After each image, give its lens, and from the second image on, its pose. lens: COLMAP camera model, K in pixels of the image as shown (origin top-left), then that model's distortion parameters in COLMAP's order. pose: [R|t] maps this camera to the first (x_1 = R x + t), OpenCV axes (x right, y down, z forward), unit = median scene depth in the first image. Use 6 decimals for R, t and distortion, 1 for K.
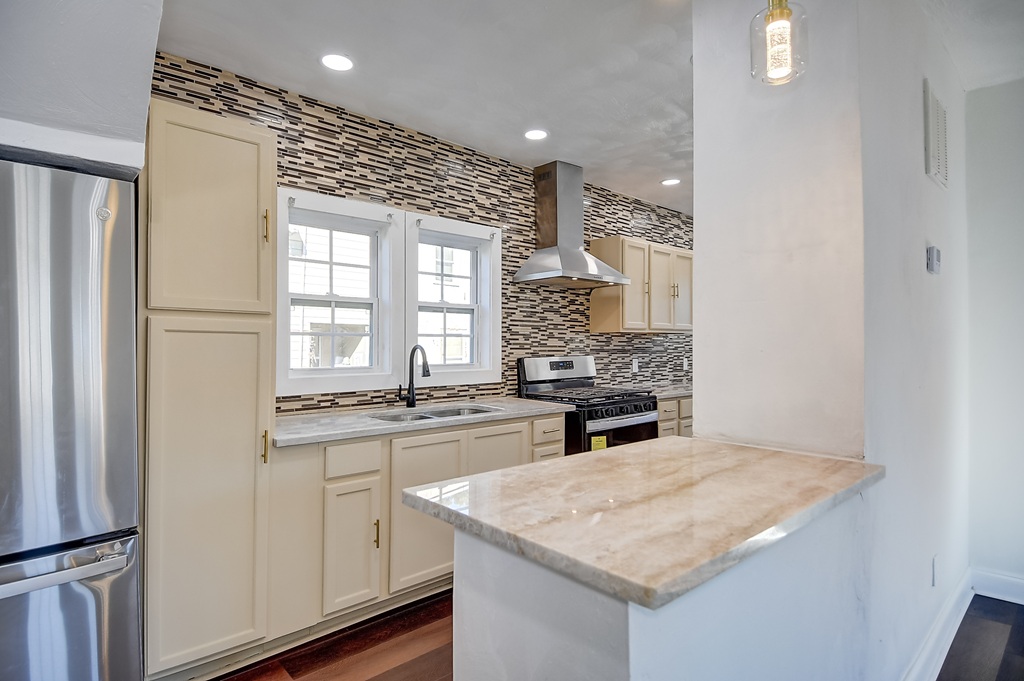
lens RADIAL K [[537.7, 0, 512.0], [0, 537.7, 343.1], [0, 0, 1]] dist [0.034807, -0.041074]
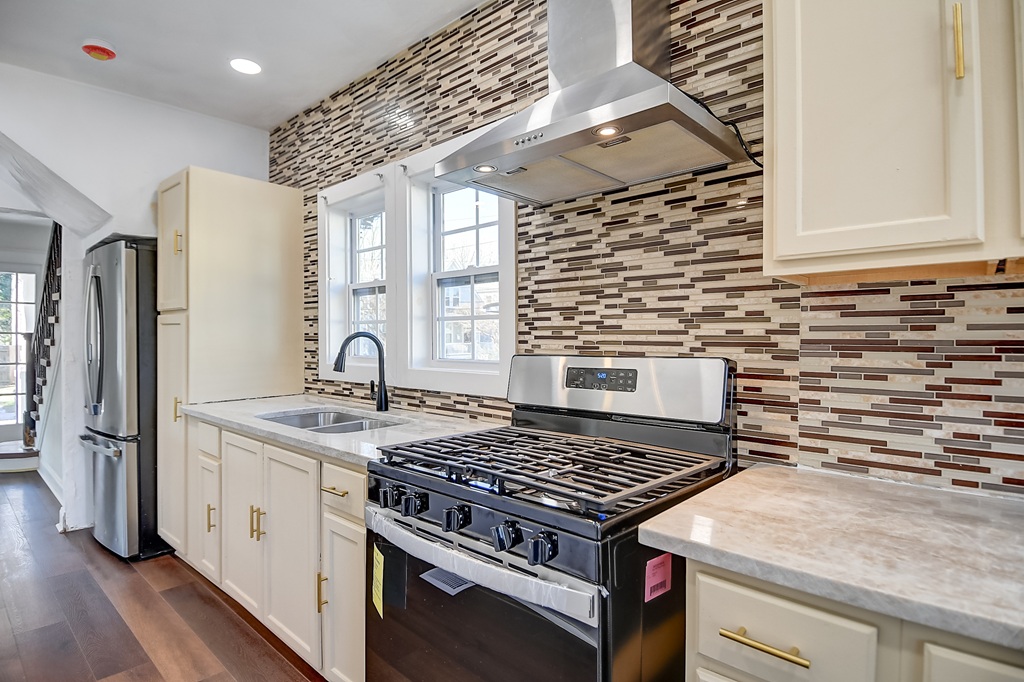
lens RADIAL K [[537.7, 0, 507.0], [0, 537.7, 347.3], [0, 0, 1]] dist [0.034807, -0.041074]
pose [[0.072342, 0.013465, -0.997289, 0.513946], [0.001515, 0.999906, 0.013610, 0.012657], [0.997379, -0.002496, 0.072315, 0.940817]]
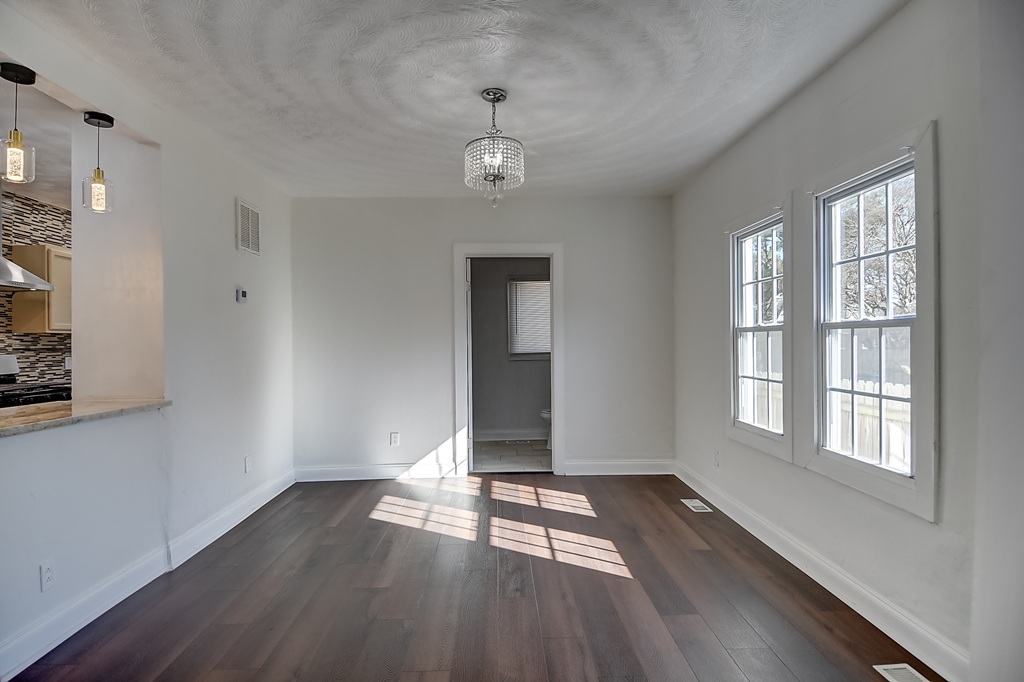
lens RADIAL K [[537.7, 0, 509.5], [0, 537.7, 342.6], [0, 0, 1]] dist [0.034807, -0.041074]
pose [[0.657447, -0.006238, 0.753475, -0.009485], [0.006920, 0.999974, 0.002240, 0.004461], [-0.753469, 0.003741, 0.657473, -0.495629]]
